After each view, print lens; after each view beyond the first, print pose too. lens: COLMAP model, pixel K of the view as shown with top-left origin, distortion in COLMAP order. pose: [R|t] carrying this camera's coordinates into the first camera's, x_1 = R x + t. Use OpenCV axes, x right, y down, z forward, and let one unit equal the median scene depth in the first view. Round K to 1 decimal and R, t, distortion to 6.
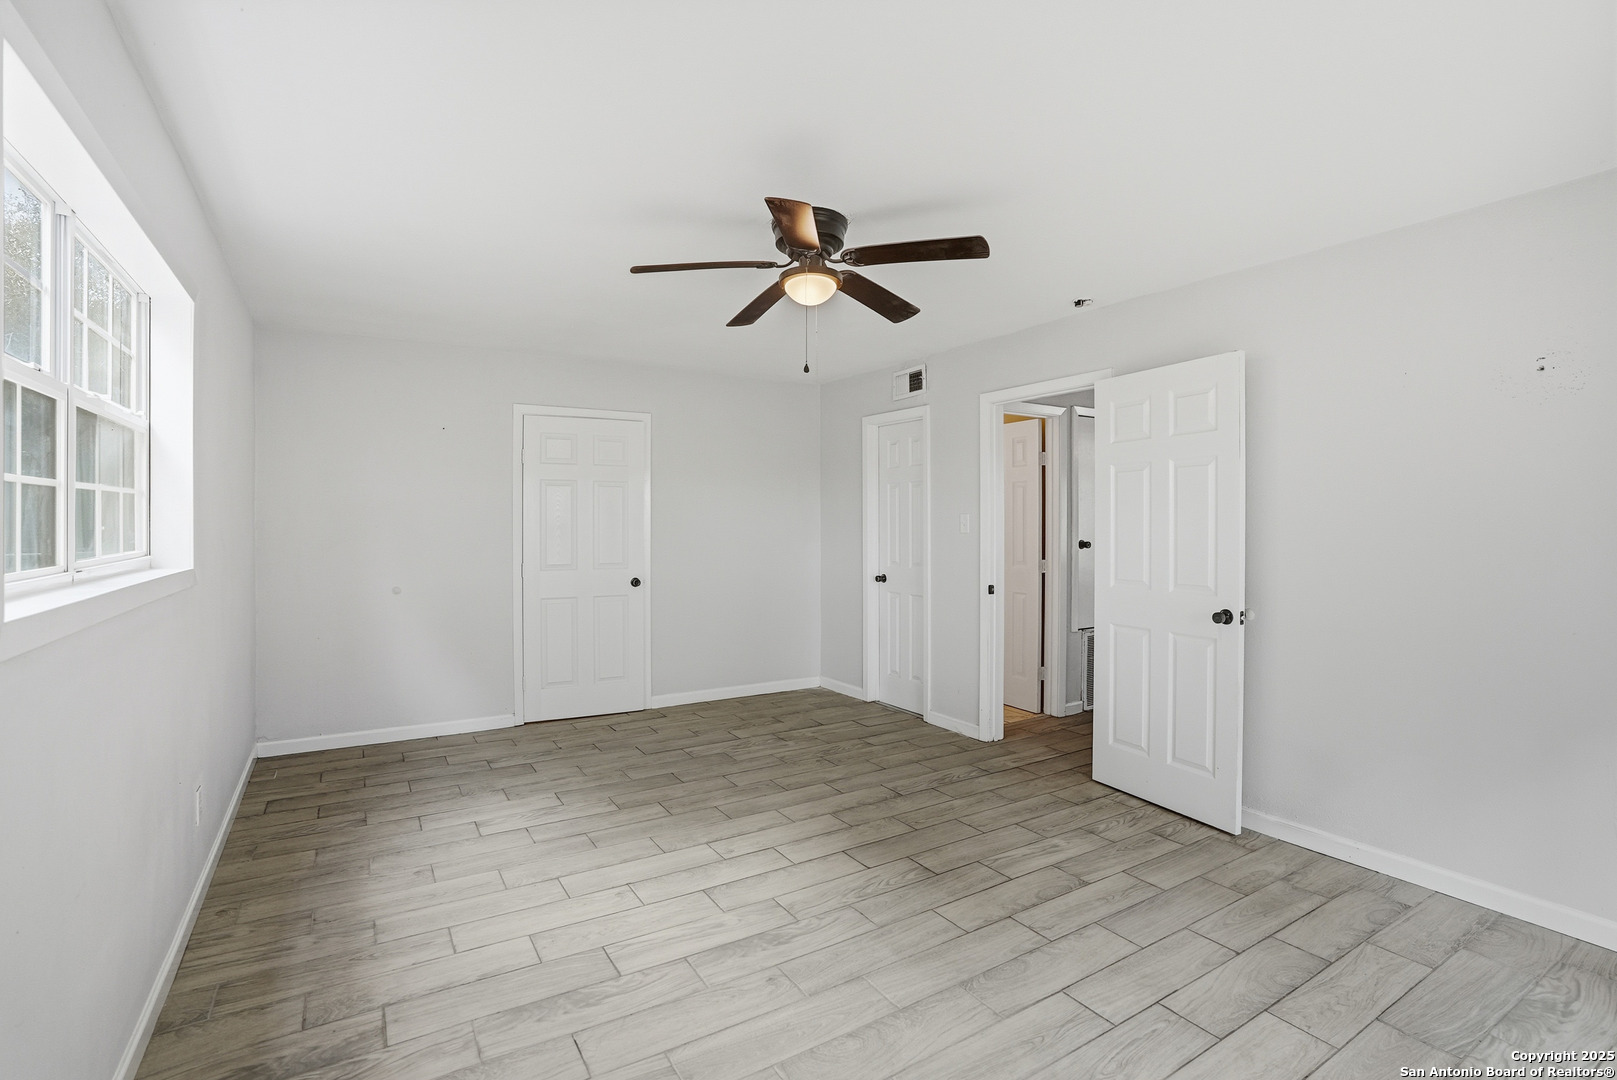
lens RADIAL K [[772.1, 0, 814.0], [0, 772.1, 536.1], [0, 0, 1]] dist [-0.064755, 0.021929]
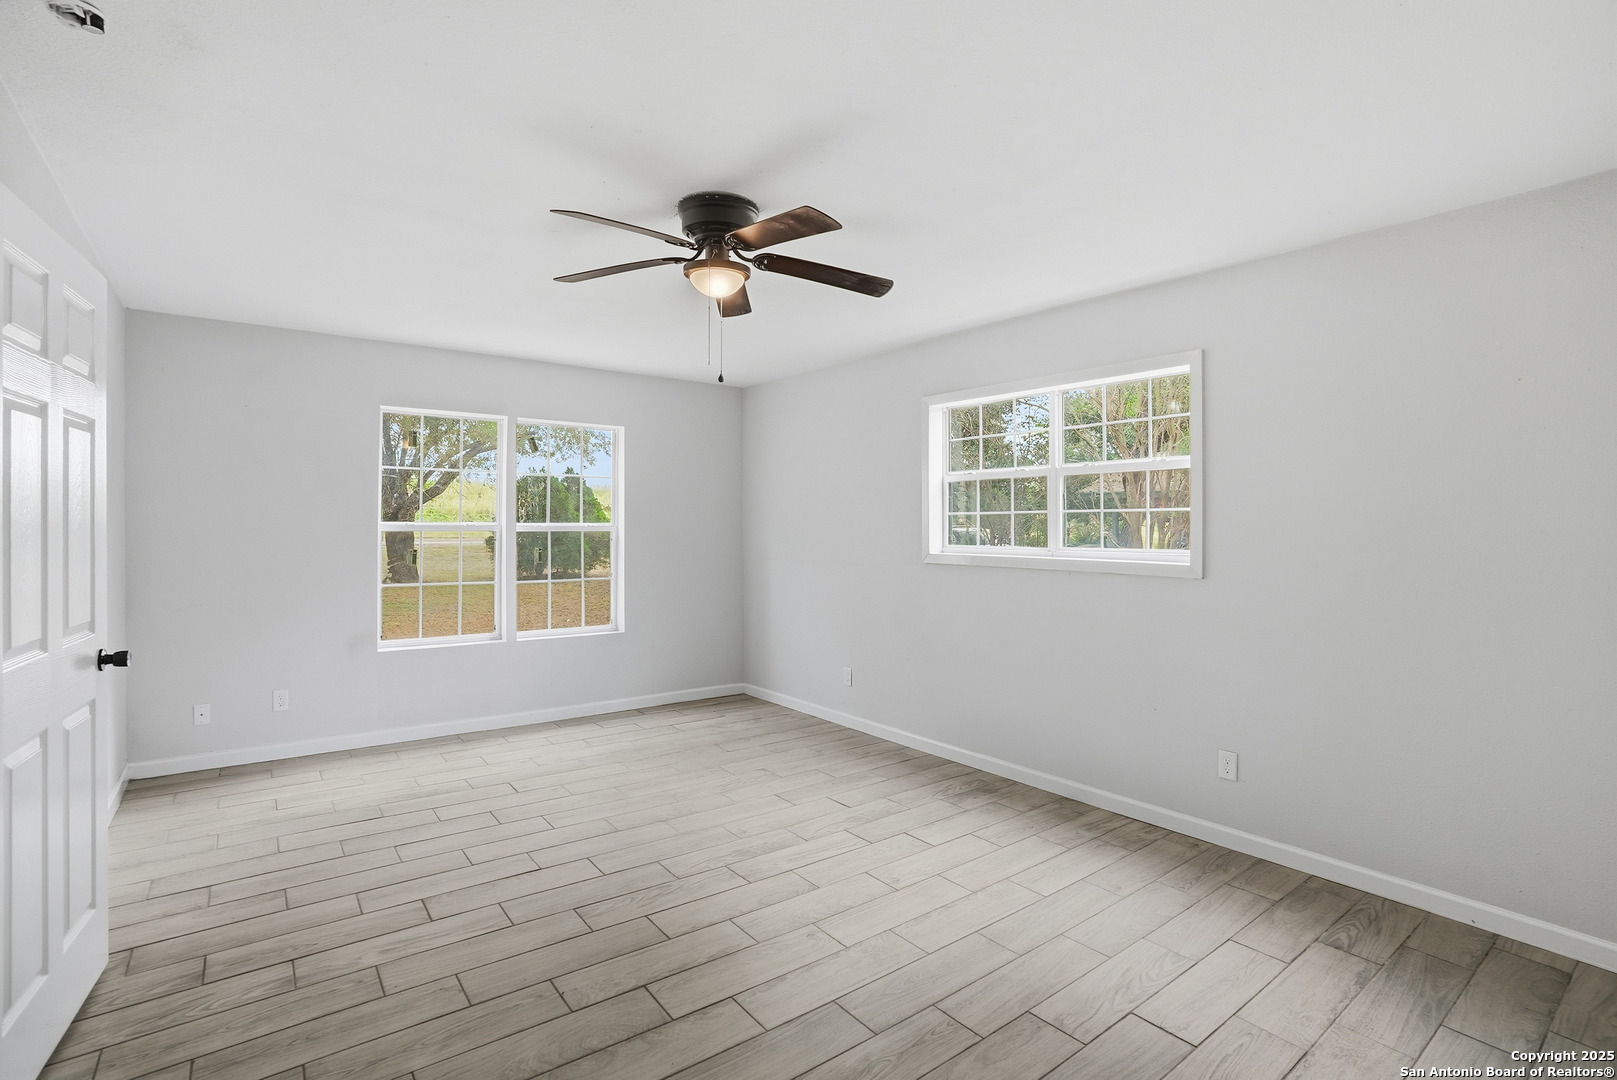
lens RADIAL K [[772.1, 0, 814.0], [0, 772.1, 536.1], [0, 0, 1]] dist [-0.064755, 0.021929]
pose [[-0.995419, -0.007471, -0.095316, -0.035637], [-0.010426, 0.999479, 0.030533, -0.035319], [0.095038, 0.031387, -0.994979, 1.919766]]
